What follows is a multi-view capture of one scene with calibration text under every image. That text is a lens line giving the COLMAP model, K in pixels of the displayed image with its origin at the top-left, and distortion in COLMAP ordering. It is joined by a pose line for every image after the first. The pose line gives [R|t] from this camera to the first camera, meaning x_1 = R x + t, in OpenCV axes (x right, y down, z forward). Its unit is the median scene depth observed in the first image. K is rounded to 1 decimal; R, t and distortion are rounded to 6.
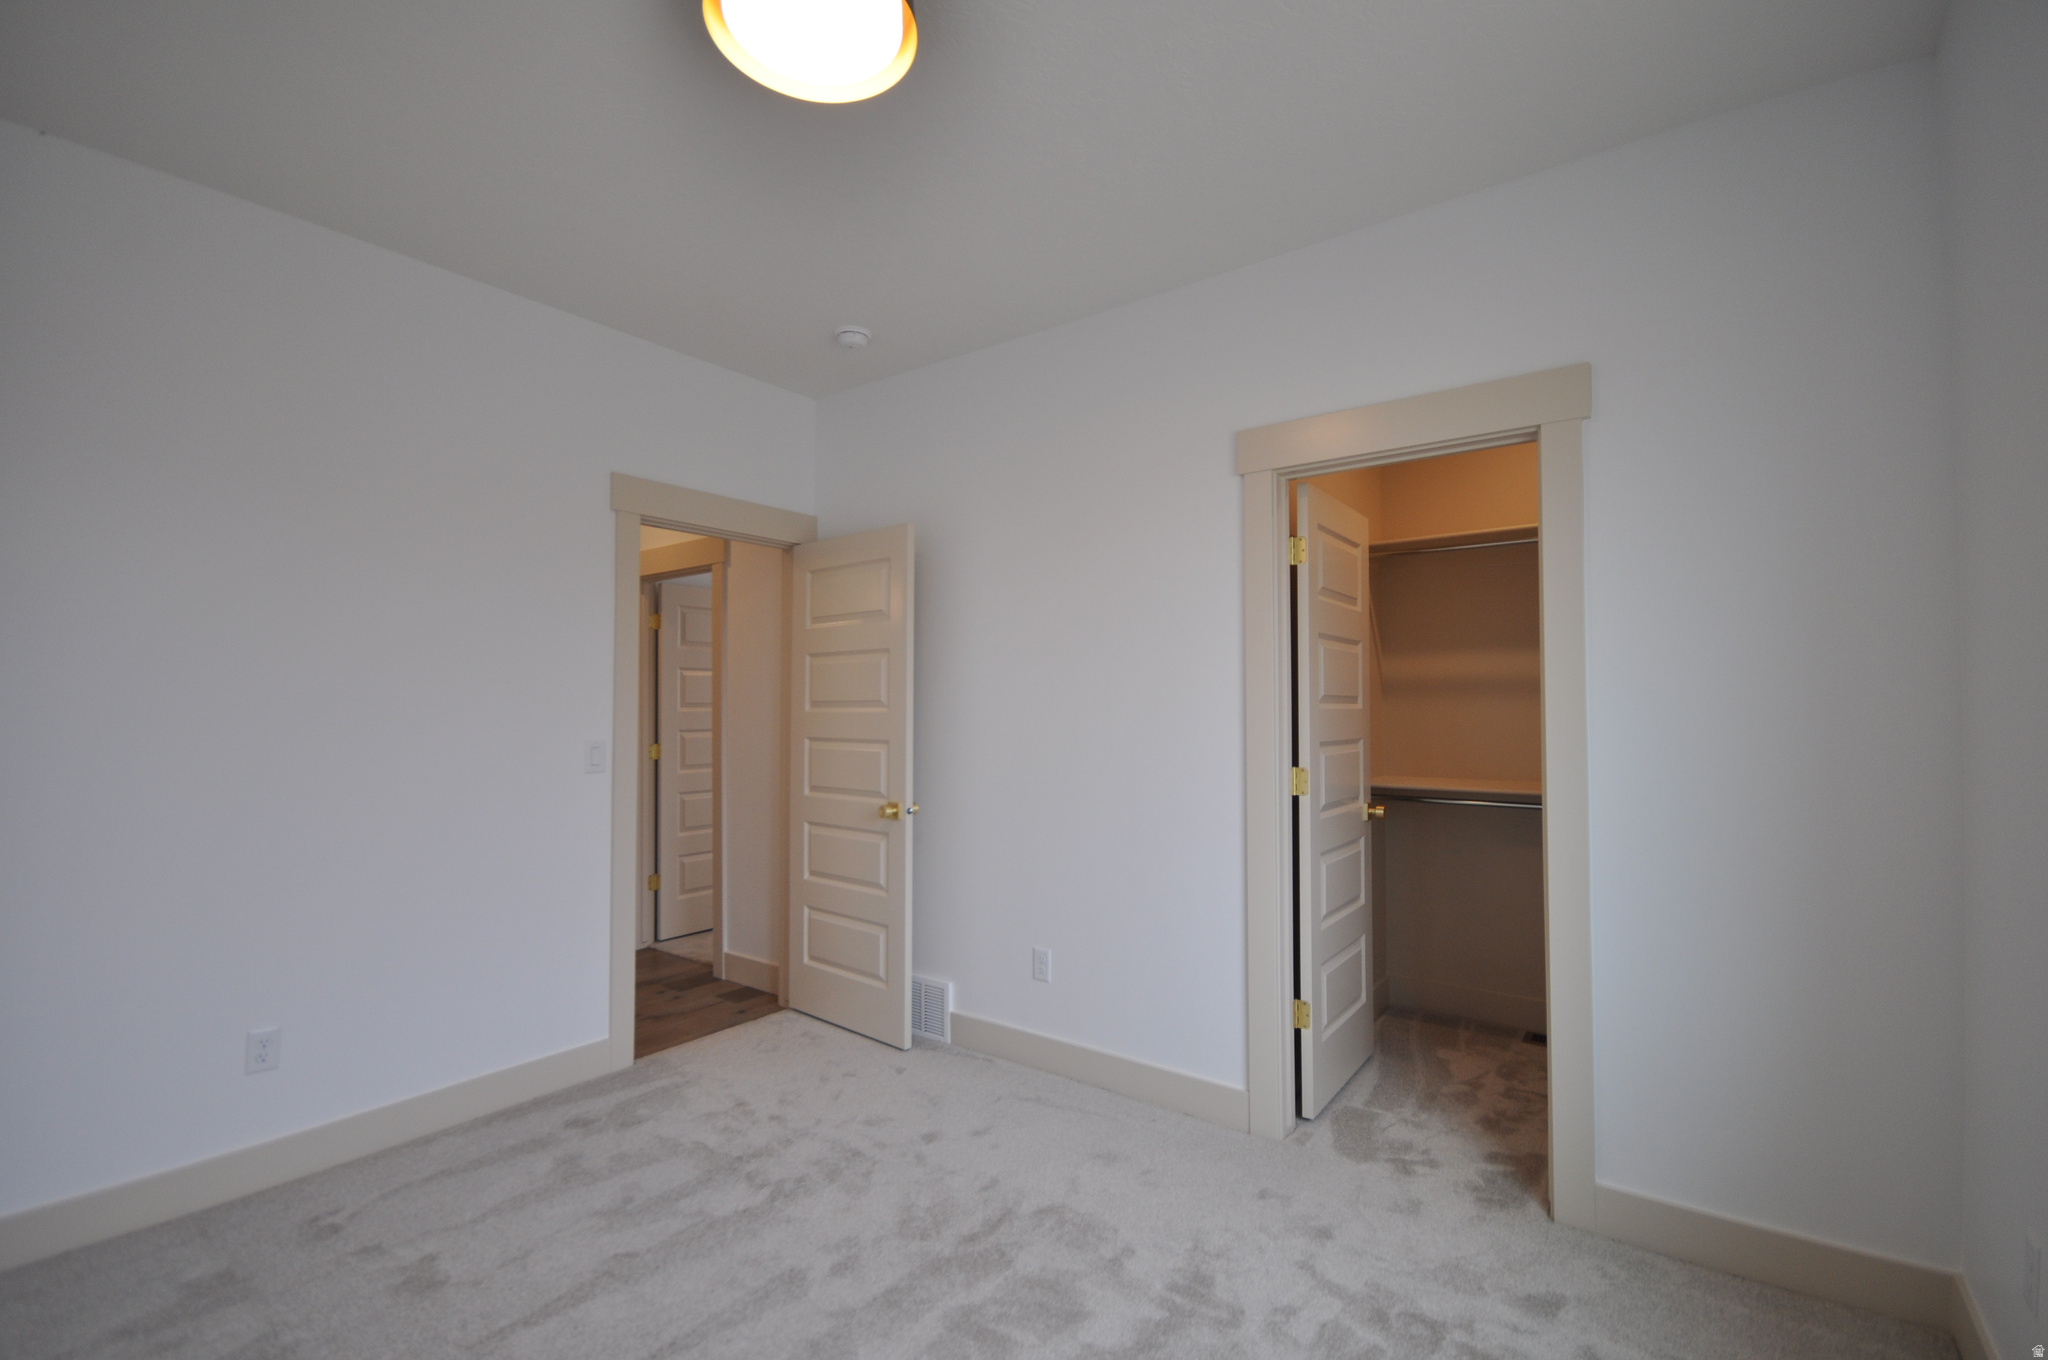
lens RADIAL K [[889.9, 0, 1018.6], [0, 889.9, 684.7], [0, 0, 1]] dist [-0.002672, -0.004186]
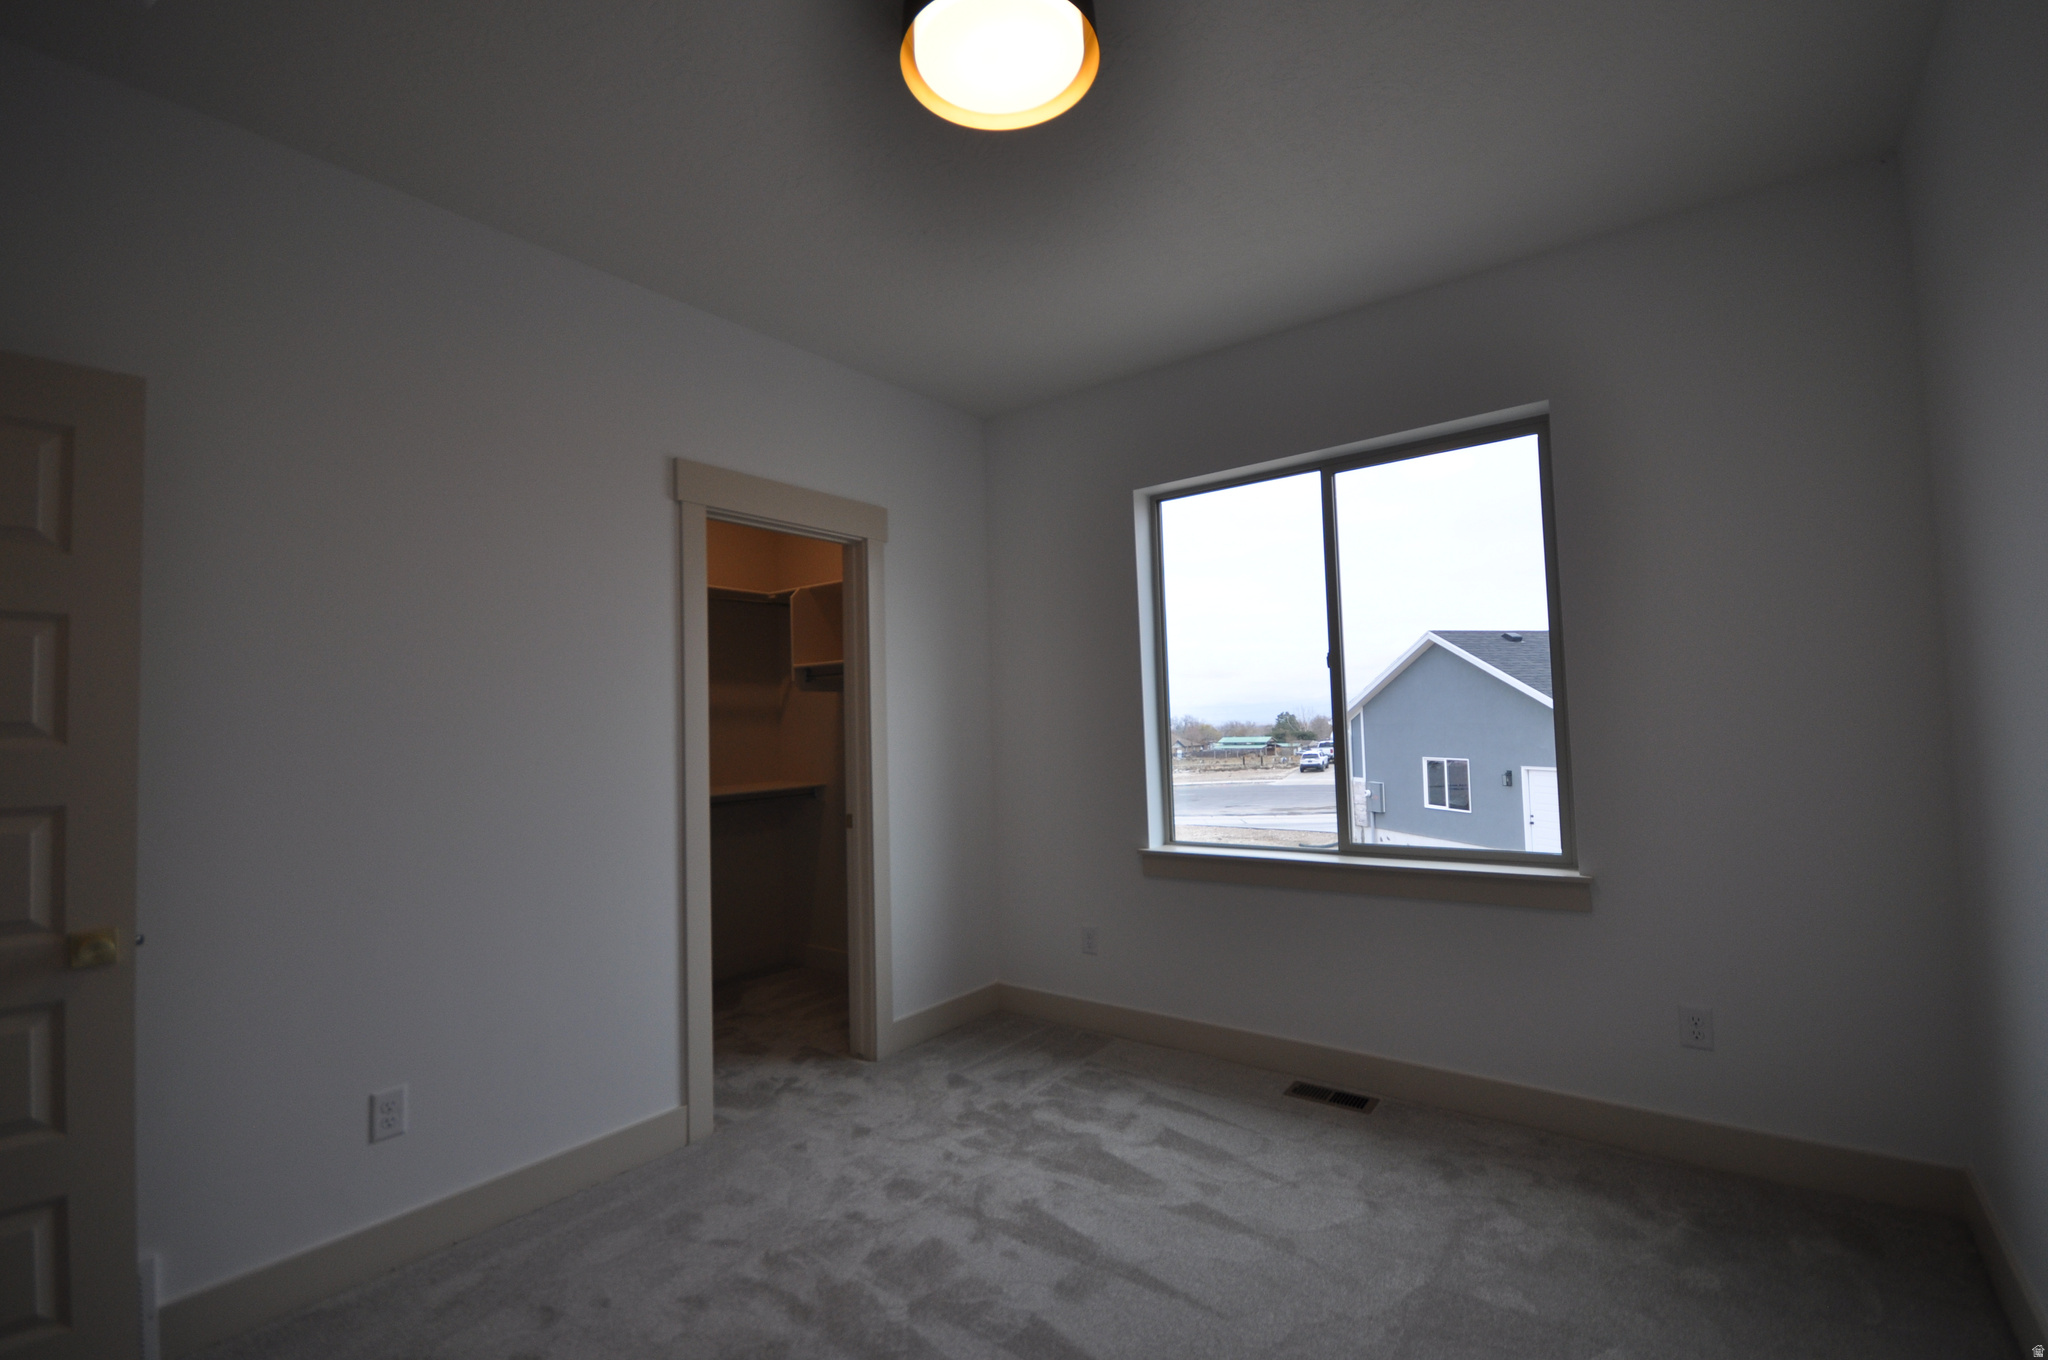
lens RADIAL K [[889.9, 0, 1018.7], [0, 889.9, 687.8], [0, 0, 1]] dist [-0.002672, -0.004186]
pose [[-0.004190, 0.044338, 0.999008, -0.946986], [-0.002514, 0.999013, -0.044349, 0.031390], [-0.999988, -0.002697, -0.004074, 0.759558]]
